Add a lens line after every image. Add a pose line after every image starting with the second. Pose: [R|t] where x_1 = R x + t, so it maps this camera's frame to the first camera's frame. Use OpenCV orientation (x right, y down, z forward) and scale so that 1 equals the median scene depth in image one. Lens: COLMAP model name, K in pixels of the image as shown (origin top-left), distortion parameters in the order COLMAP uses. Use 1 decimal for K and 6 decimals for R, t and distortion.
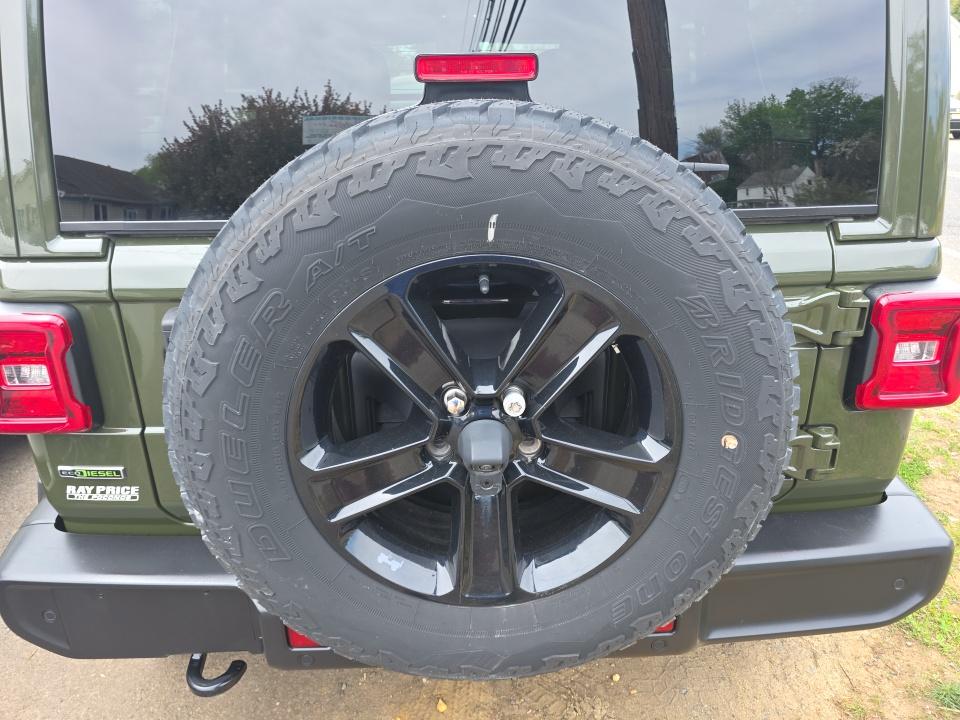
lens RADIAL K [[637.7, 0, 477.1], [0, 637.7, 366.5], [0, 0, 1]] dist [0.046769, -0.066746]
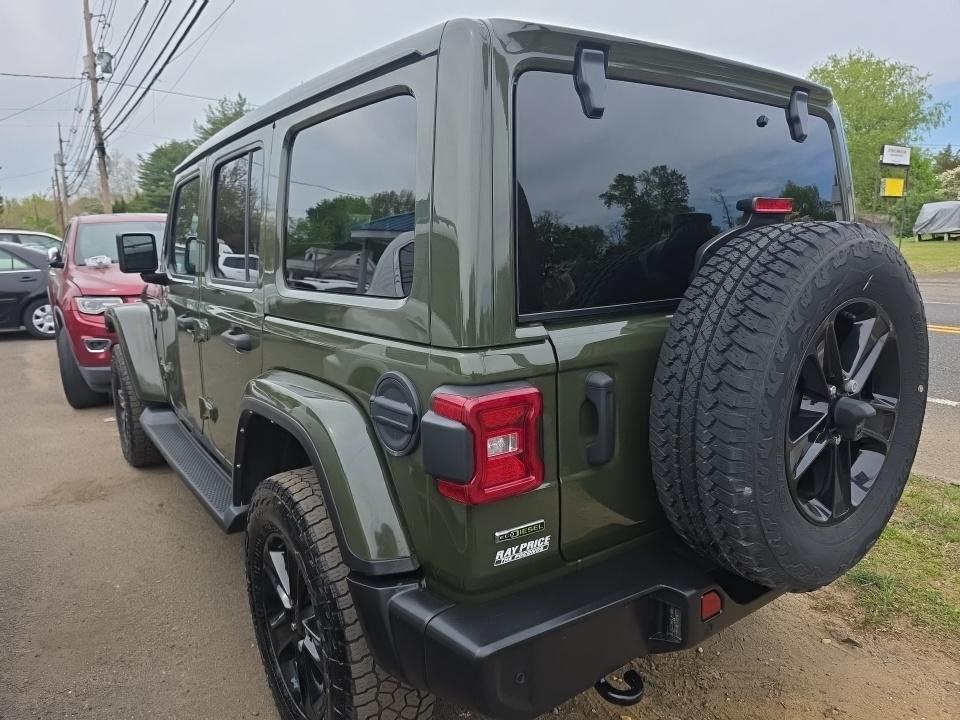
lens RADIAL K [[667.0, 0, 480.1], [0, 667.0, 358.5], [0, 0, 1]] dist [0.001489, -0.046318]
pose [[0.836034, -0.107749, 0.537994, -1.468469], [0.220523, 0.963833, -0.149653, 0.035993], [-0.502412, 0.243755, 0.829558, -0.019821]]
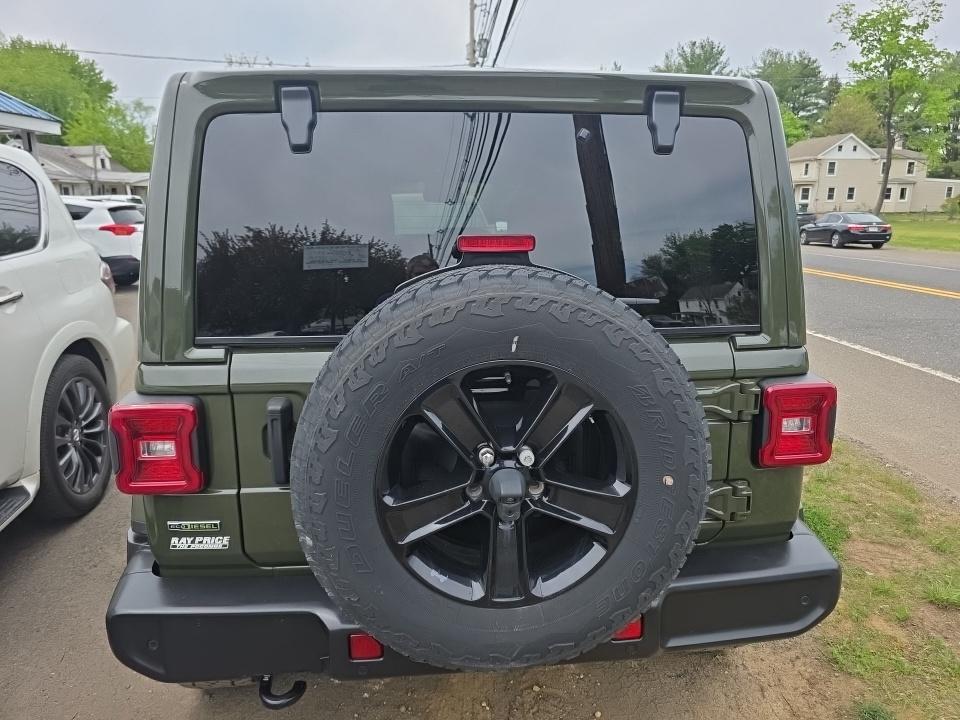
lens RADIAL K [[647.1, 0, 480.7], [0, 647.1, 357.1], [0, 0, 1]] dist [0.073077, -0.146256]
pose [[0.997863, -0.003746, 0.065229, -0.125450], [0.014519, 0.986108, -0.165470, 0.064659], [-0.063703, 0.166064, 0.984055, -0.452659]]
